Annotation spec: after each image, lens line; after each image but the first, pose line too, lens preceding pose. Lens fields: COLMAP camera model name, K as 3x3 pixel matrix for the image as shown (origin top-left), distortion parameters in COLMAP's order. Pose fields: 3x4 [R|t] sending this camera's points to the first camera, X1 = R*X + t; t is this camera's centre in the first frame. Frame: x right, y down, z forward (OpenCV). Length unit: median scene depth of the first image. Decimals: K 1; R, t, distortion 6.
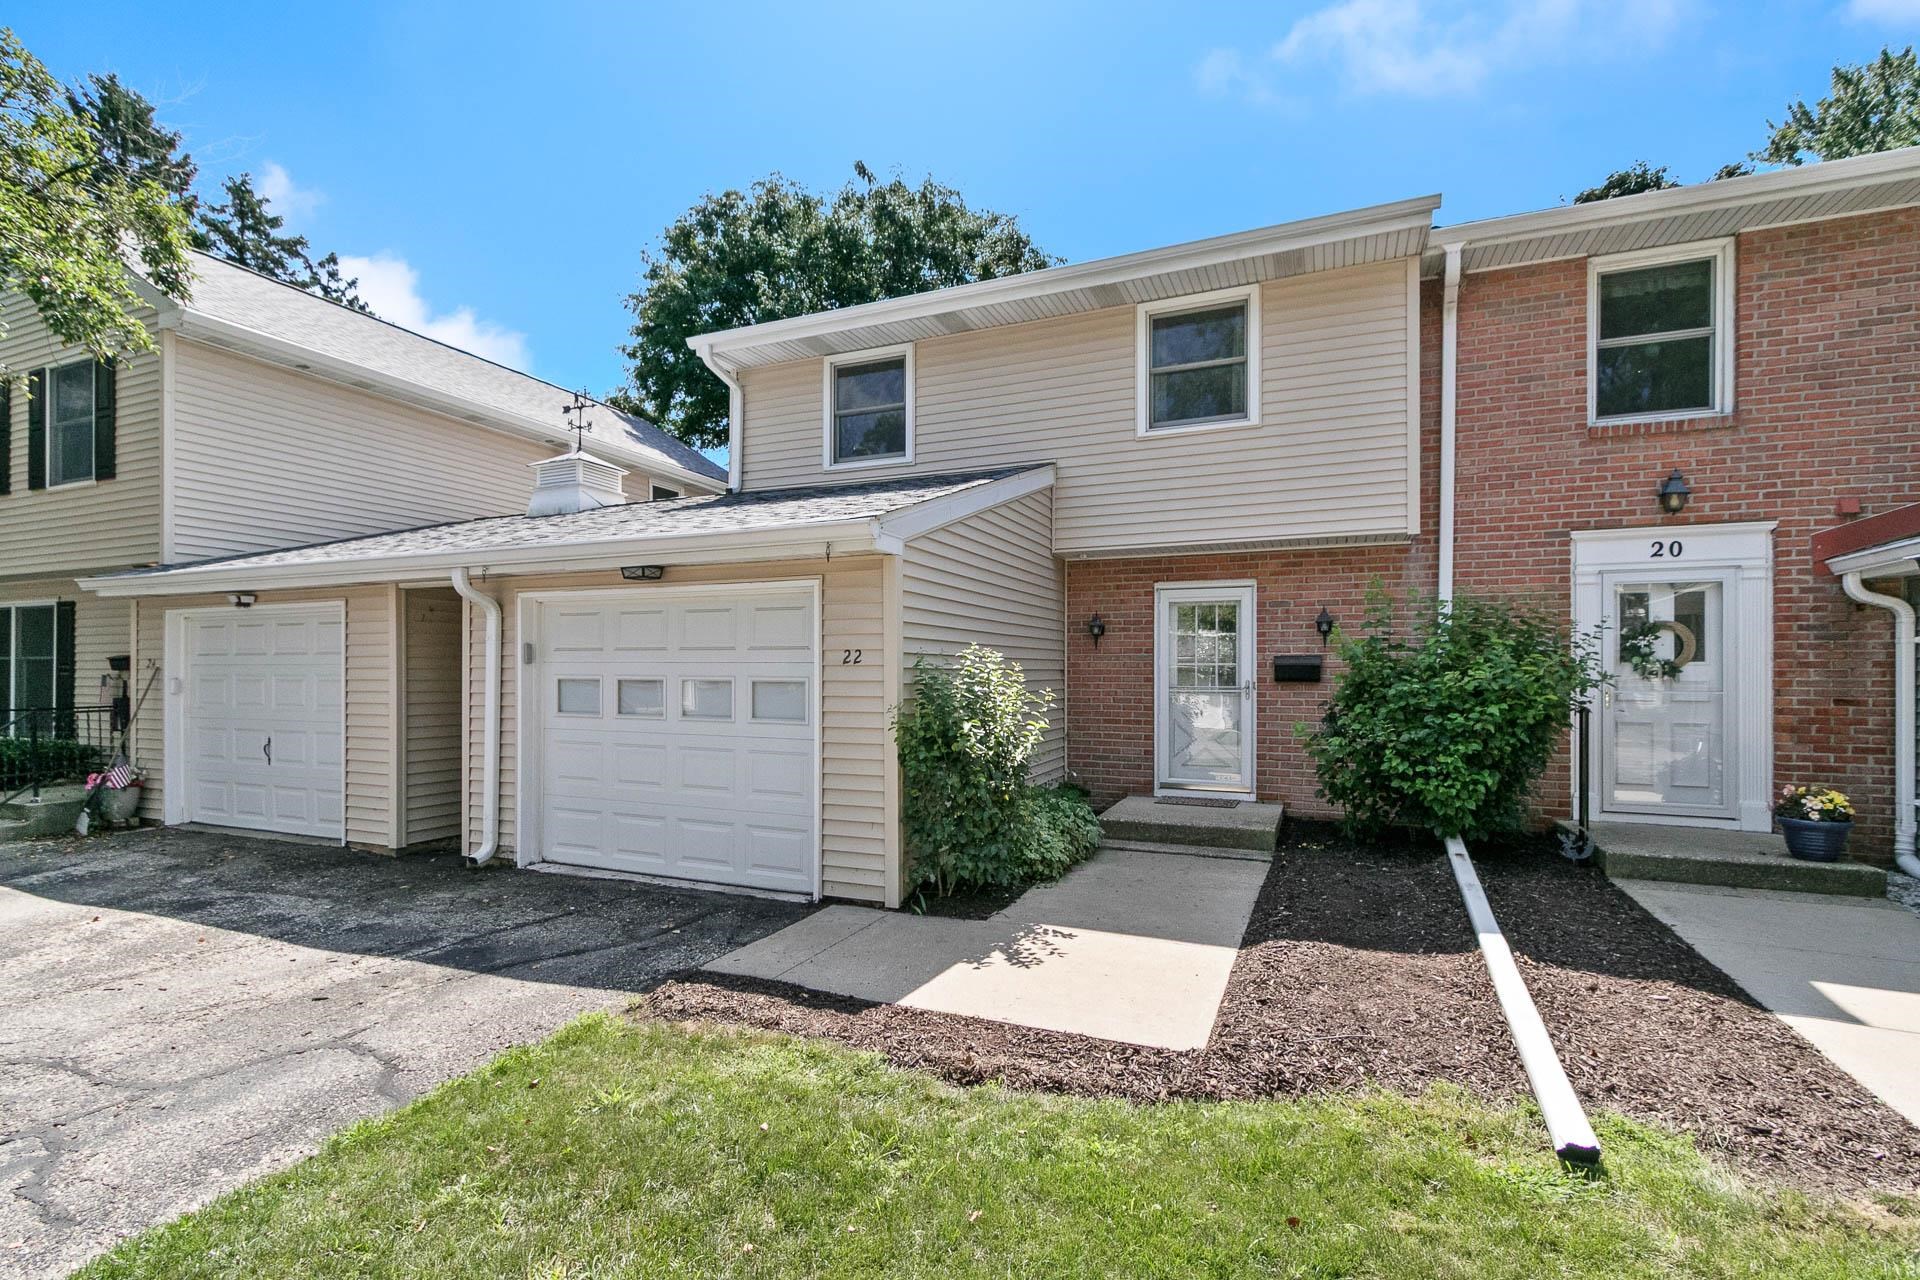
lens RADIAL K [[885.7, 0, 958.3], [0, 885.7, 657.4], [0, 0, 1]] dist [-0.001827, 0.000305]
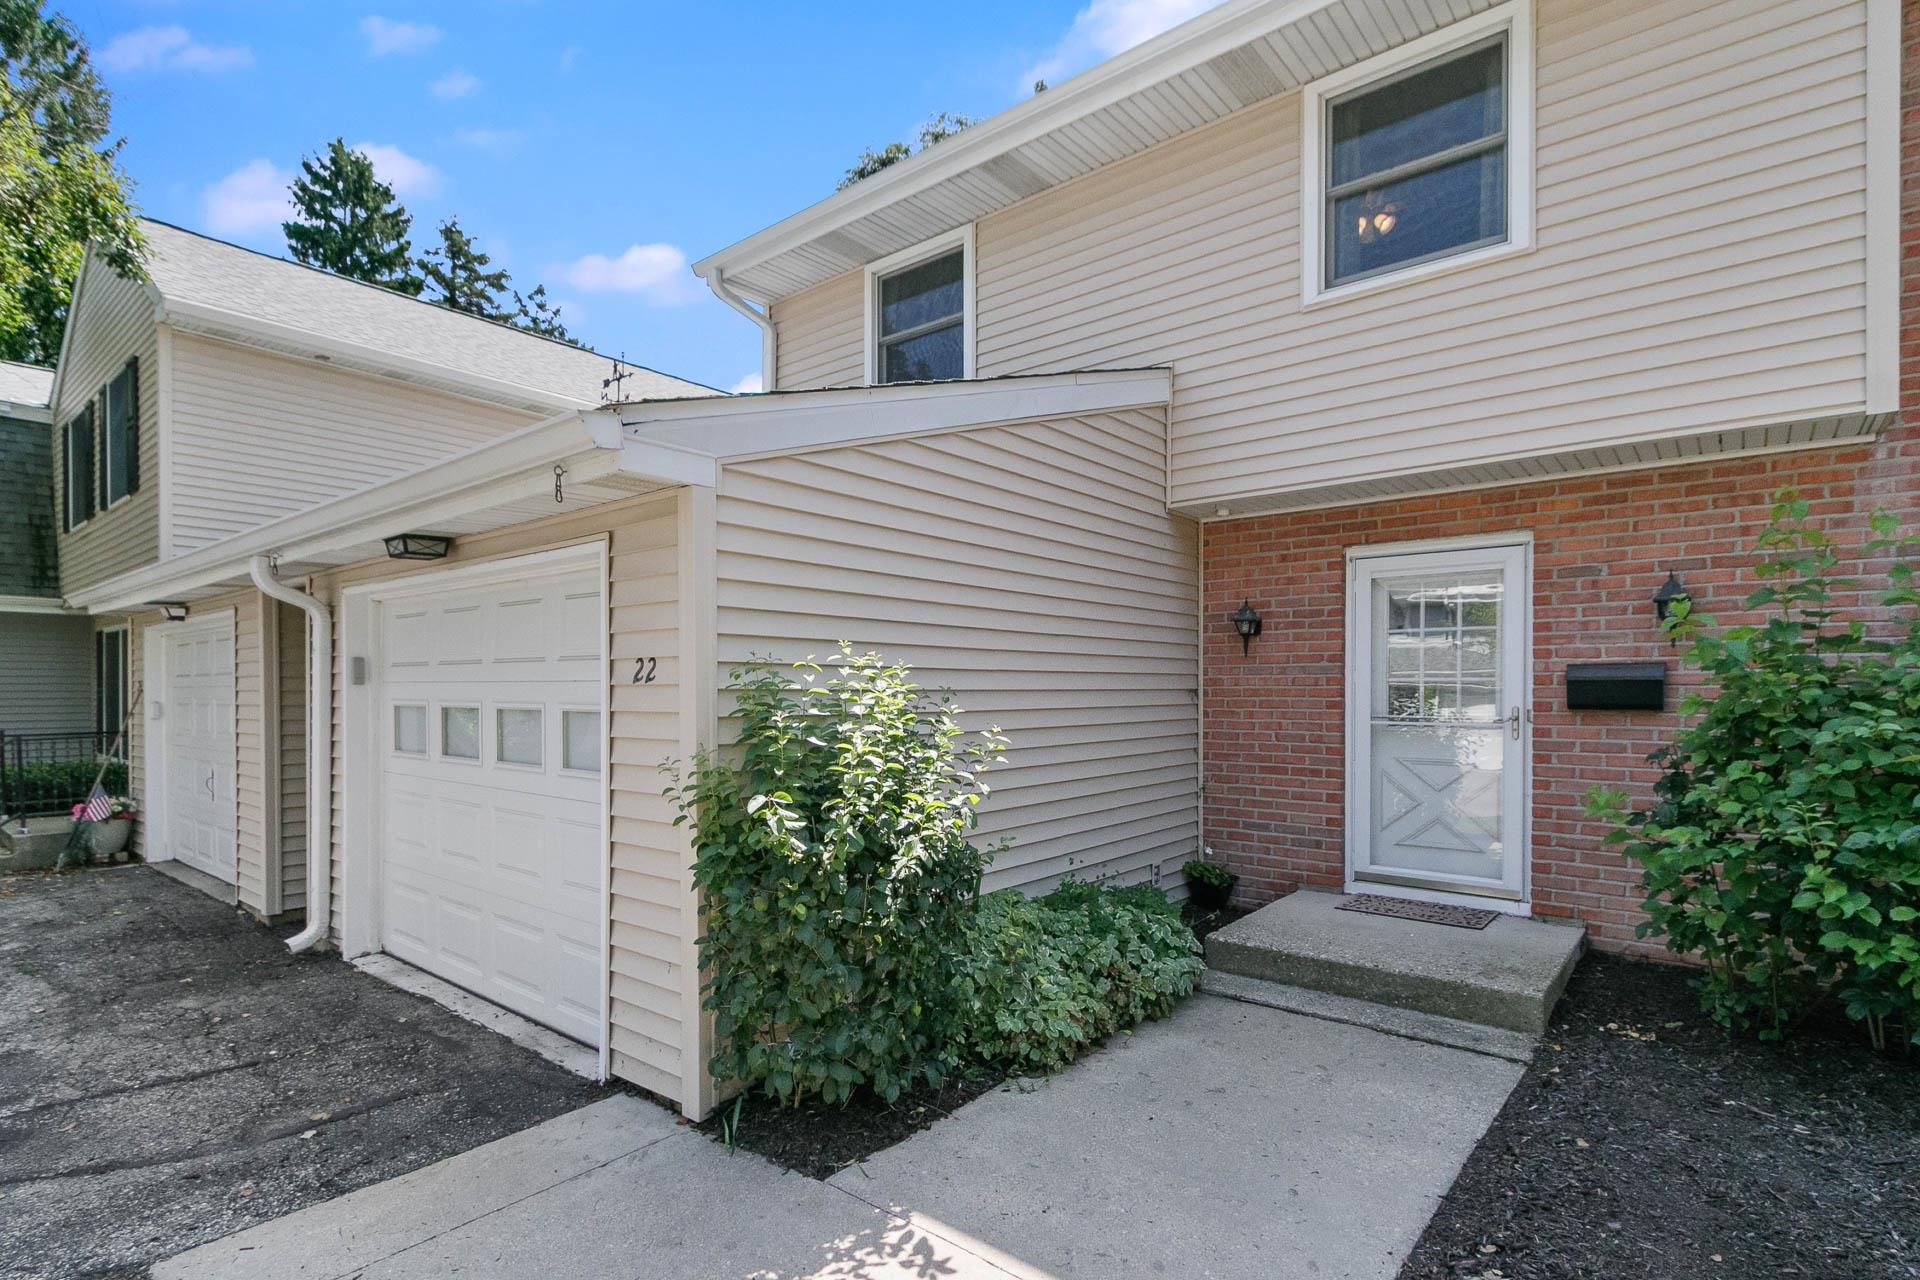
lens RADIAL K [[954.4, 0, 897.2], [0, 954.4, 687.8], [0, 0, 1]] dist [0.008811, -0.005001]
pose [[0.949138, -0.003442, -0.314843, 0.151115], [0.007778, 0.999891, 0.012516, 0.002727], [0.314766, -0.014328, 0.949061, 0.299982]]
